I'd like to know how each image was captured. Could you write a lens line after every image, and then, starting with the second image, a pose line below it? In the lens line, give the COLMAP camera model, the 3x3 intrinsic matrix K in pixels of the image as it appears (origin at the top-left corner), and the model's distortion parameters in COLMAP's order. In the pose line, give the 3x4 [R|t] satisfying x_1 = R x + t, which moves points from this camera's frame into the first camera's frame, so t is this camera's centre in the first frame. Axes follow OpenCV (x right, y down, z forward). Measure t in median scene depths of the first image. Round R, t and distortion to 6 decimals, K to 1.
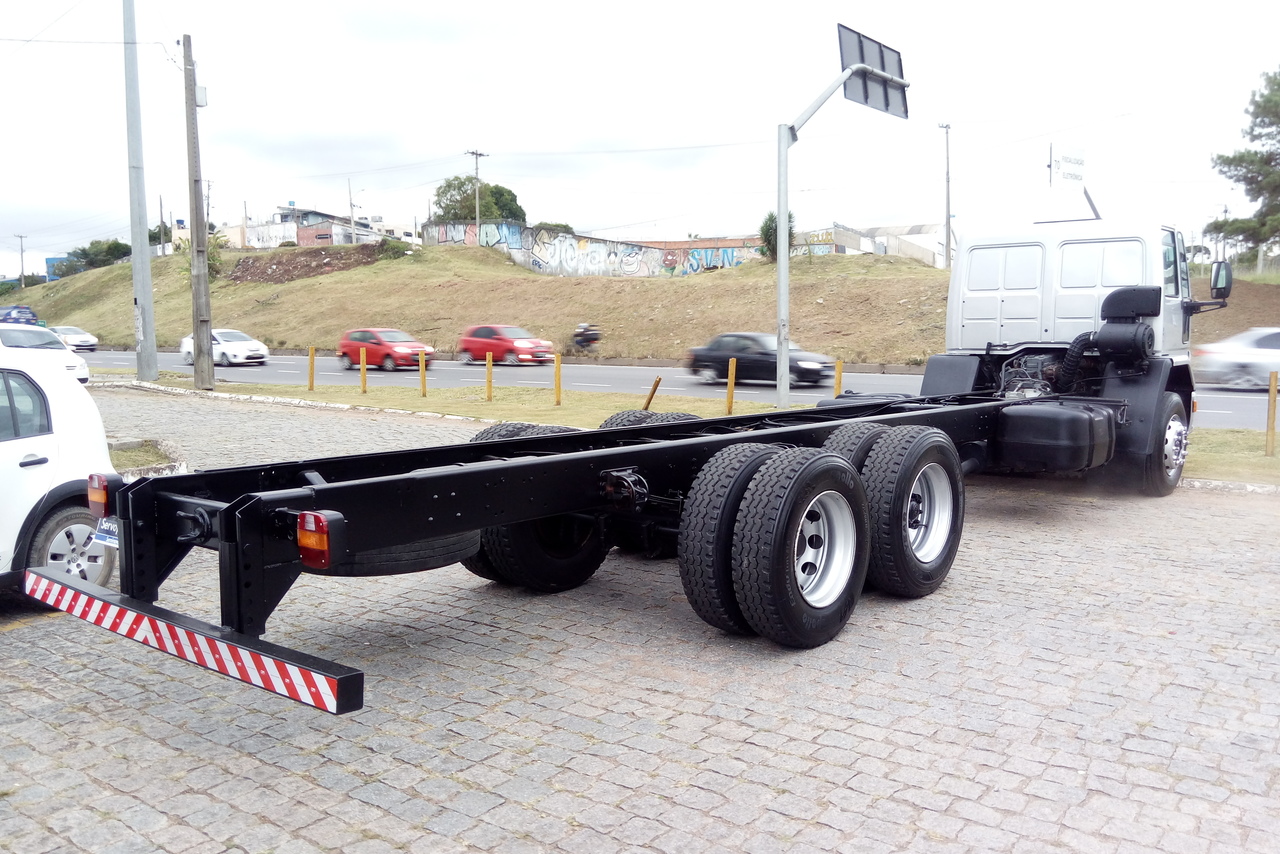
lens RADIAL K [[1108.4, 0, 640.0], [0, 1108.4, 427.0], [0, 0, 1]] dist [0.199919, -0.295791]
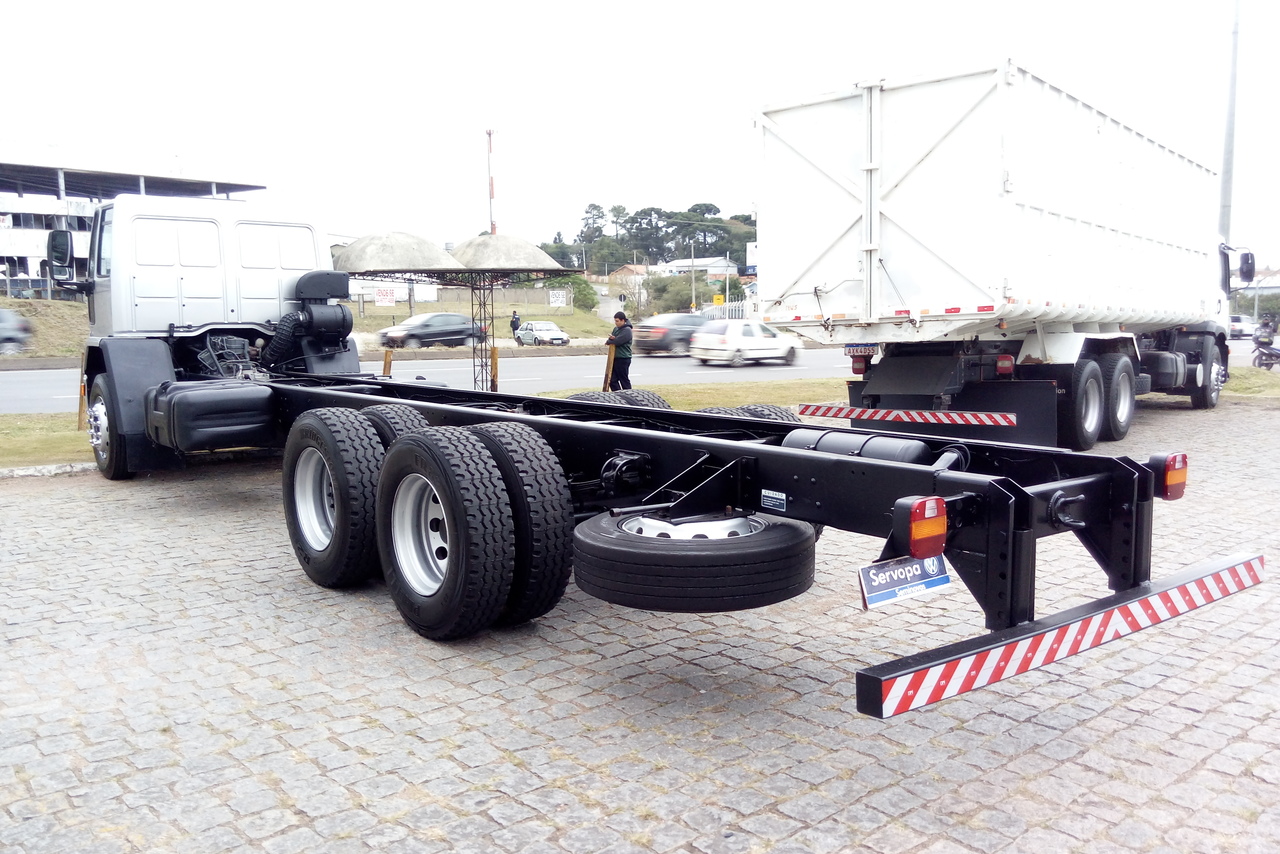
lens RADIAL K [[1108.4, 0, 640.0], [0, 1108.4, 427.0], [0, 0, 1]] dist [0.199919, -0.295791]
pose [[0.145063, -0.106019, 0.983726, -0.395003], [0.095808, 0.991076, 0.092683, -0.029263], [-0.984773, 0.080804, 0.153925, 0.350792]]
